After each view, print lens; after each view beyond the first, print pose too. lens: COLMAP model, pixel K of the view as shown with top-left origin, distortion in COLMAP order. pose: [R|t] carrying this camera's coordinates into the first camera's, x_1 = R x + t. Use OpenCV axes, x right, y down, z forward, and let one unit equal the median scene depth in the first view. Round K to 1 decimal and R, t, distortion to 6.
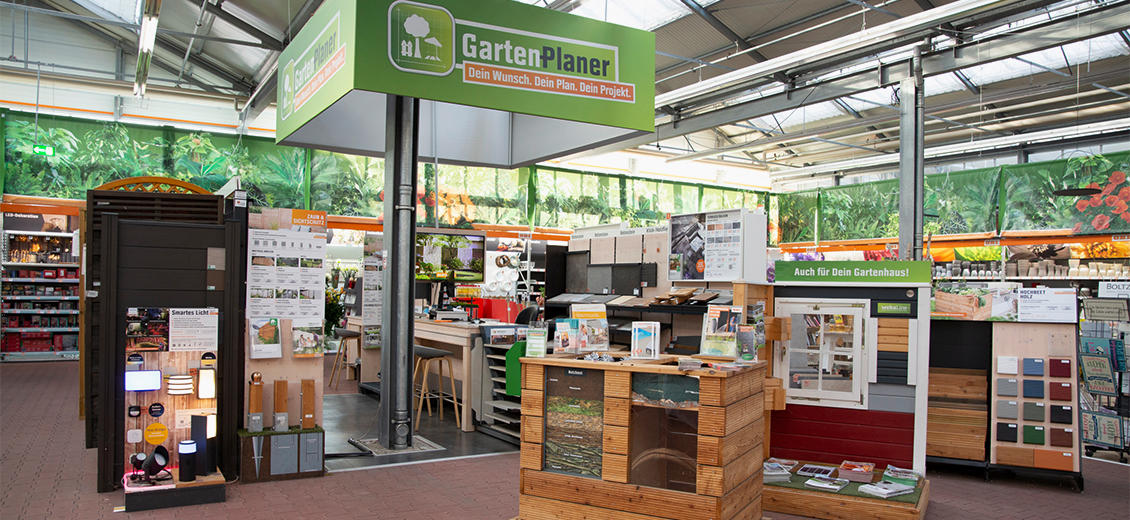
lens RADIAL K [[786.0, 0, 563.8], [0, 786.0, 267.2], [0, 0, 1]] dist [-0.045462, 0.022544]
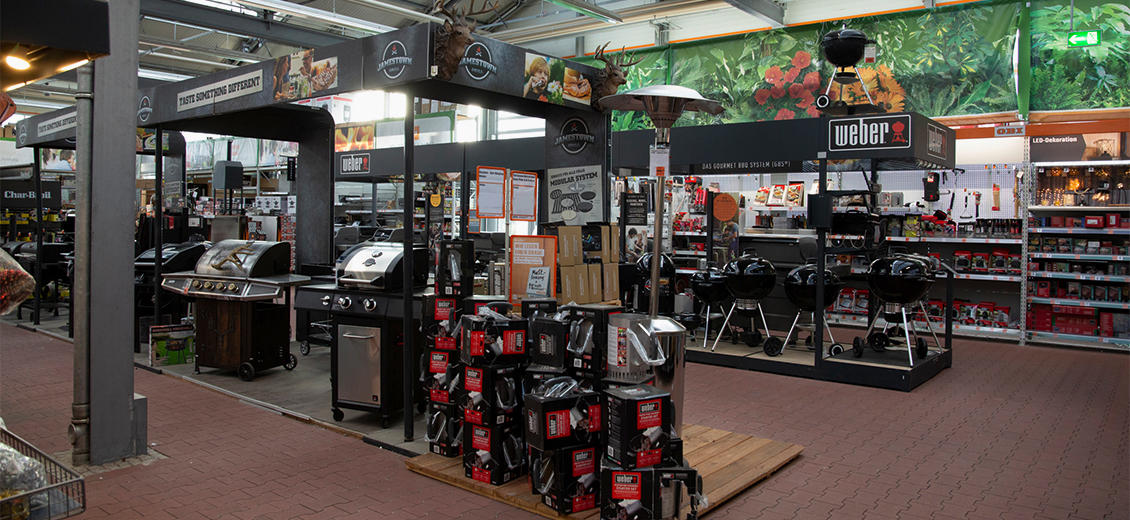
lens RADIAL K [[786.0, 0, 564.3], [0, 786.0, 236.5], [0, 0, 1]] dist [-0.045462, 0.022544]
pose [[0.360557, 0.008819, -0.932696, -0.200488], [0.009092, 0.999875, 0.012969, 0.008700], [0.932693, -0.013157, 0.360431, 0.323735]]
